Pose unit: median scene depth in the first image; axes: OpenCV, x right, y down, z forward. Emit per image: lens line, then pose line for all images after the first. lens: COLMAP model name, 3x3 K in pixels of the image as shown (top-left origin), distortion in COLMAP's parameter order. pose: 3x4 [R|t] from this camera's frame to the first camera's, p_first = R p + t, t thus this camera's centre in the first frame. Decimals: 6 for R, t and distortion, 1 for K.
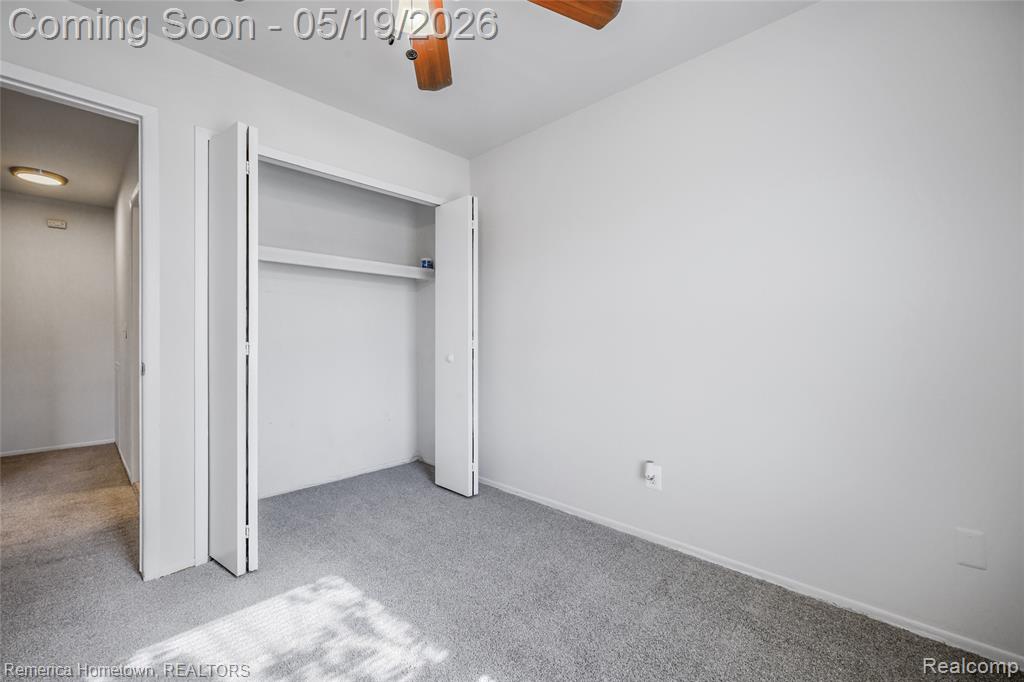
lens RADIAL K [[414.7, 0, 516.7], [0, 414.7, 341.5], [0, 0, 1]] dist [0.002015, -0.000091]
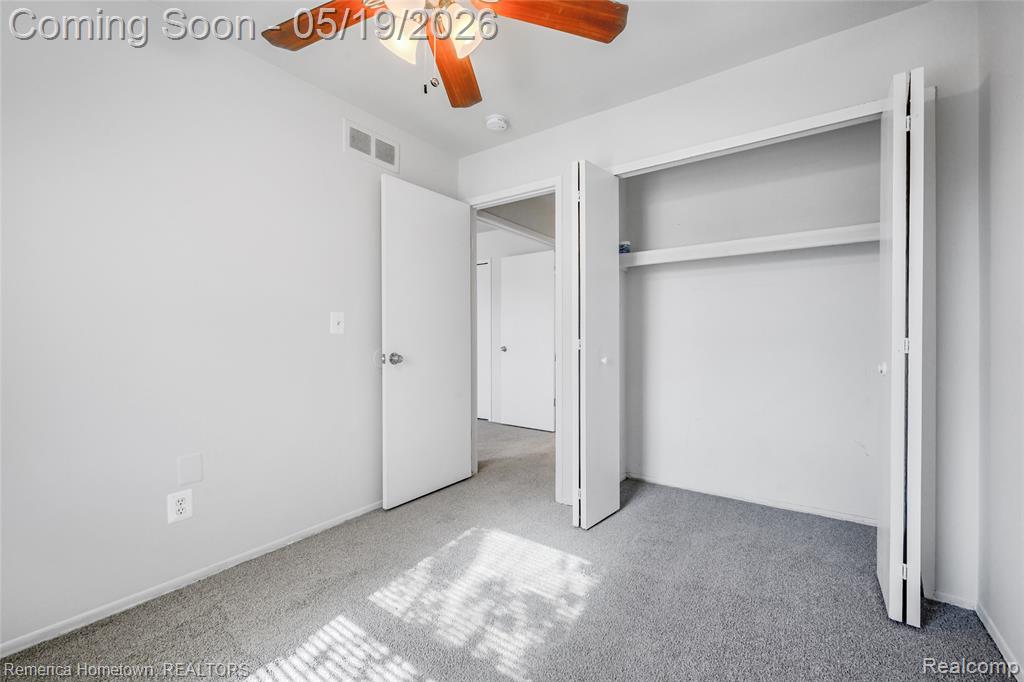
lens RADIAL K [[414.7, 0, 514.5], [0, 414.7, 338.9], [0, 0, 1]] dist [0.002015, -0.000091]
pose [[0.146521, 0.008770, -0.989169, 0.506452], [-0.002193, 0.999961, 0.008540, -0.009537], [0.989205, 0.000918, 0.146535, 0.603329]]
